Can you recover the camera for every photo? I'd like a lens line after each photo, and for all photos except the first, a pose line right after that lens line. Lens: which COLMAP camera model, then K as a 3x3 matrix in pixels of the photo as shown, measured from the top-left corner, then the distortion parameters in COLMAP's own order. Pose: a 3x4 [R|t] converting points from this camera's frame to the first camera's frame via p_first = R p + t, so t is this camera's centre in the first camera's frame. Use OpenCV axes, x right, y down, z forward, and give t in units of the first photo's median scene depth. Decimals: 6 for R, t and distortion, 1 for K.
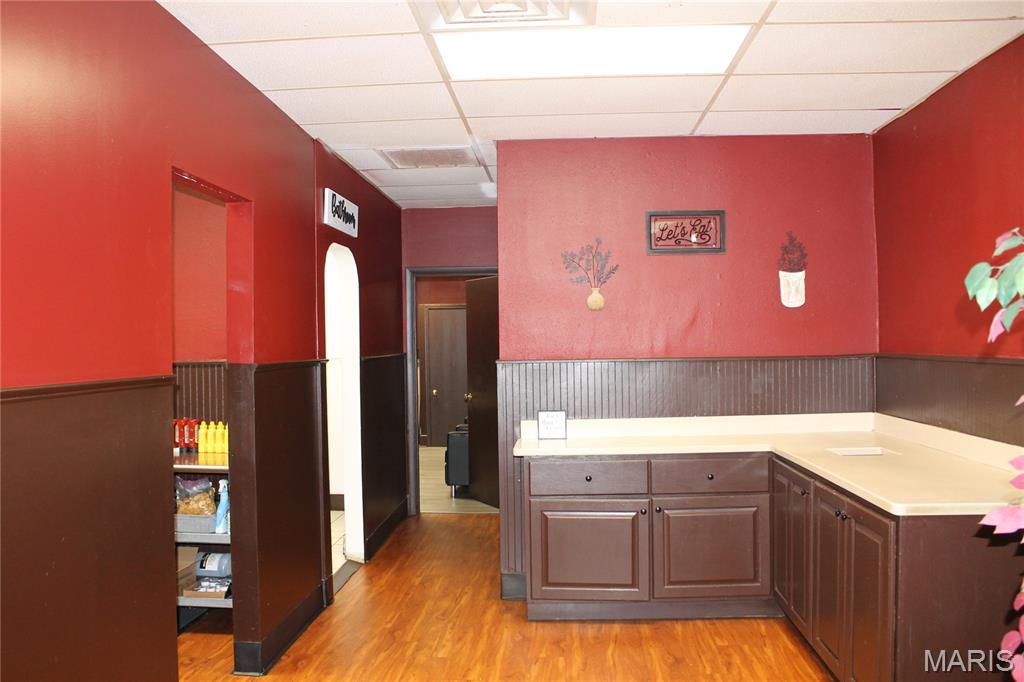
lens RADIAL K [[858.3, 0, 511.8], [0, 858.3, 345.9], [0, 0, 1]] dist [-0.166773, 0.147217]
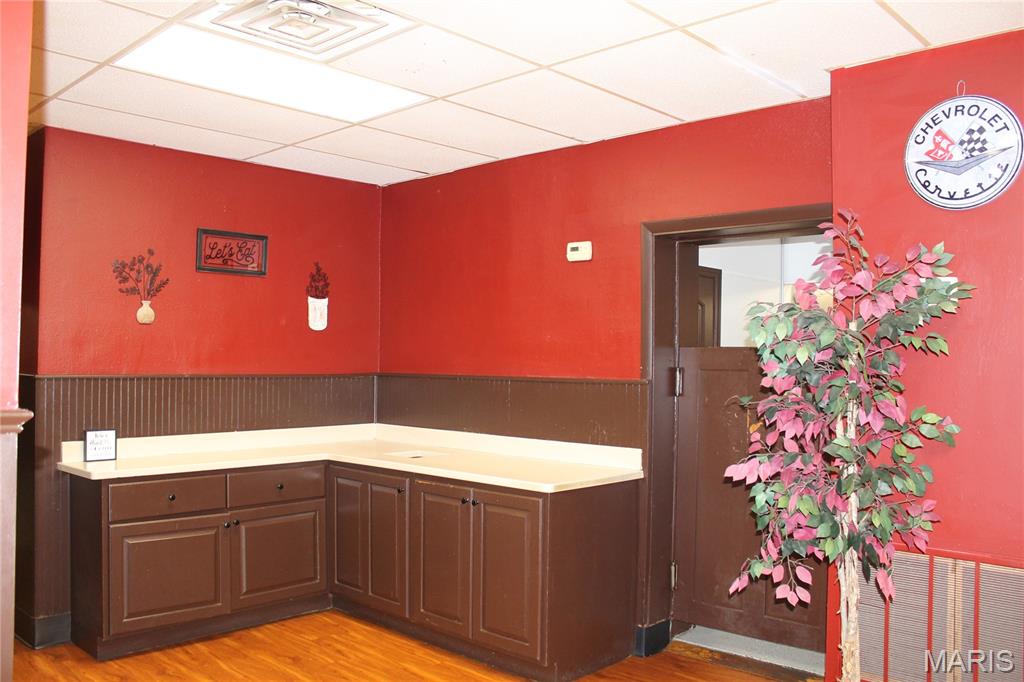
lens RADIAL K [[858.3, 0, 511.8], [0, 858.3, 345.9], [0, 0, 1]] dist [-0.166773, 0.147217]
pose [[0.646123, 0.035014, 0.762430, -0.355079], [-0.016314, 0.999353, -0.032069, 0.006435], [-0.763059, 0.008282, 0.646276, 0.080797]]
